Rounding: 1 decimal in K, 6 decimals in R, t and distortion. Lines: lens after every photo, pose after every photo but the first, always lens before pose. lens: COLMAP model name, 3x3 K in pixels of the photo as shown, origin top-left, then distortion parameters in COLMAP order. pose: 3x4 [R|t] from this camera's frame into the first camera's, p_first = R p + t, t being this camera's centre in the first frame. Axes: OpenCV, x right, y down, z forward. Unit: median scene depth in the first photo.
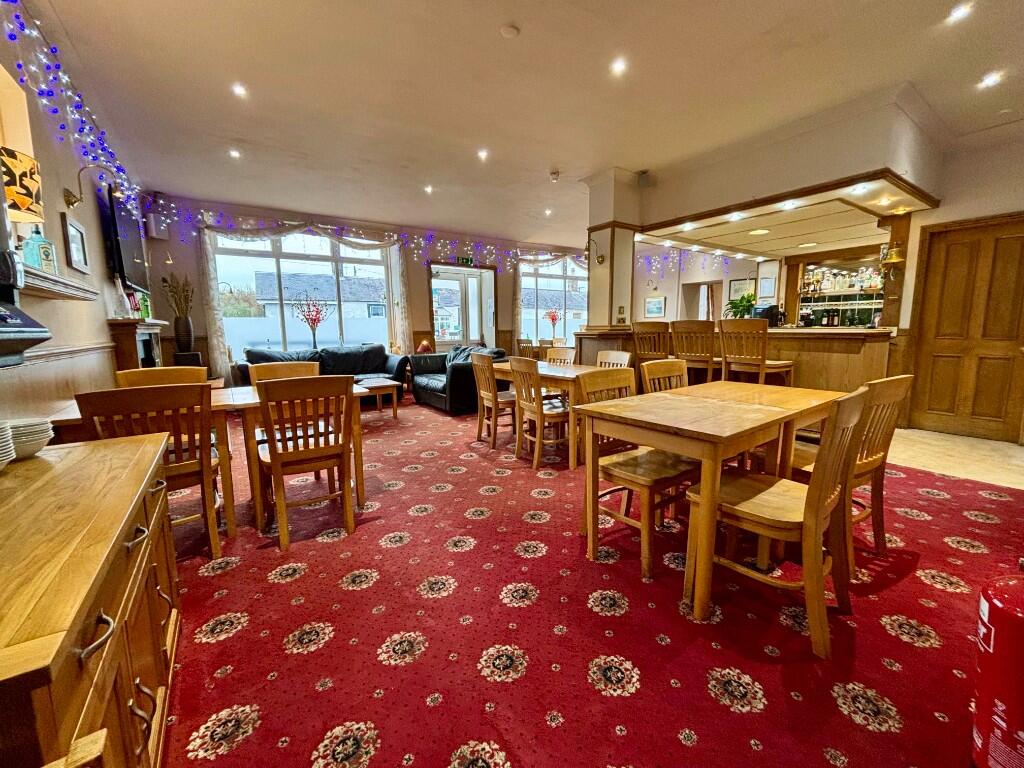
lens RADIAL K [[416.2, 0, 512.0], [0, 416.2, 384.0], [0, 0, 1]] dist [0.000705, -0.000087]
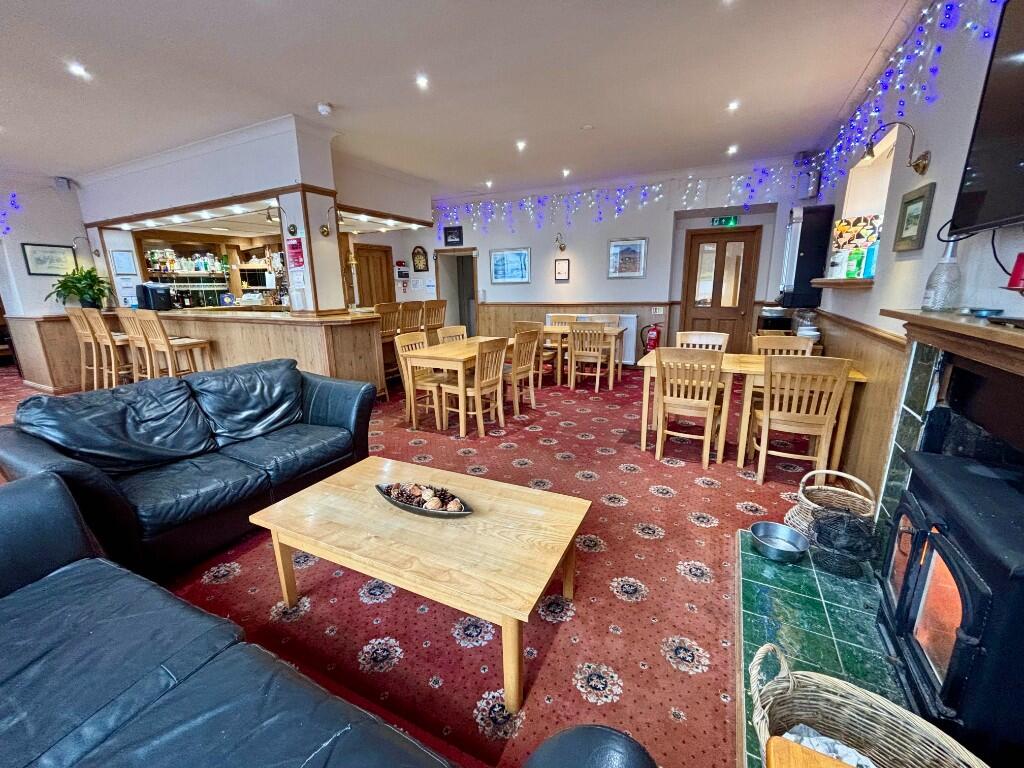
lens RADIAL K [[416.2, 0, 512.0], [0, 416.2, 384.0], [0, 0, 1]] dist [0.000705, -0.000087]
pose [[-0.450590, -0.198162, 0.870460, -0.915595], [0.150875, 0.944124, 0.293031, -0.244276], [-0.879890, 0.263367, -0.395515, 1.307254]]
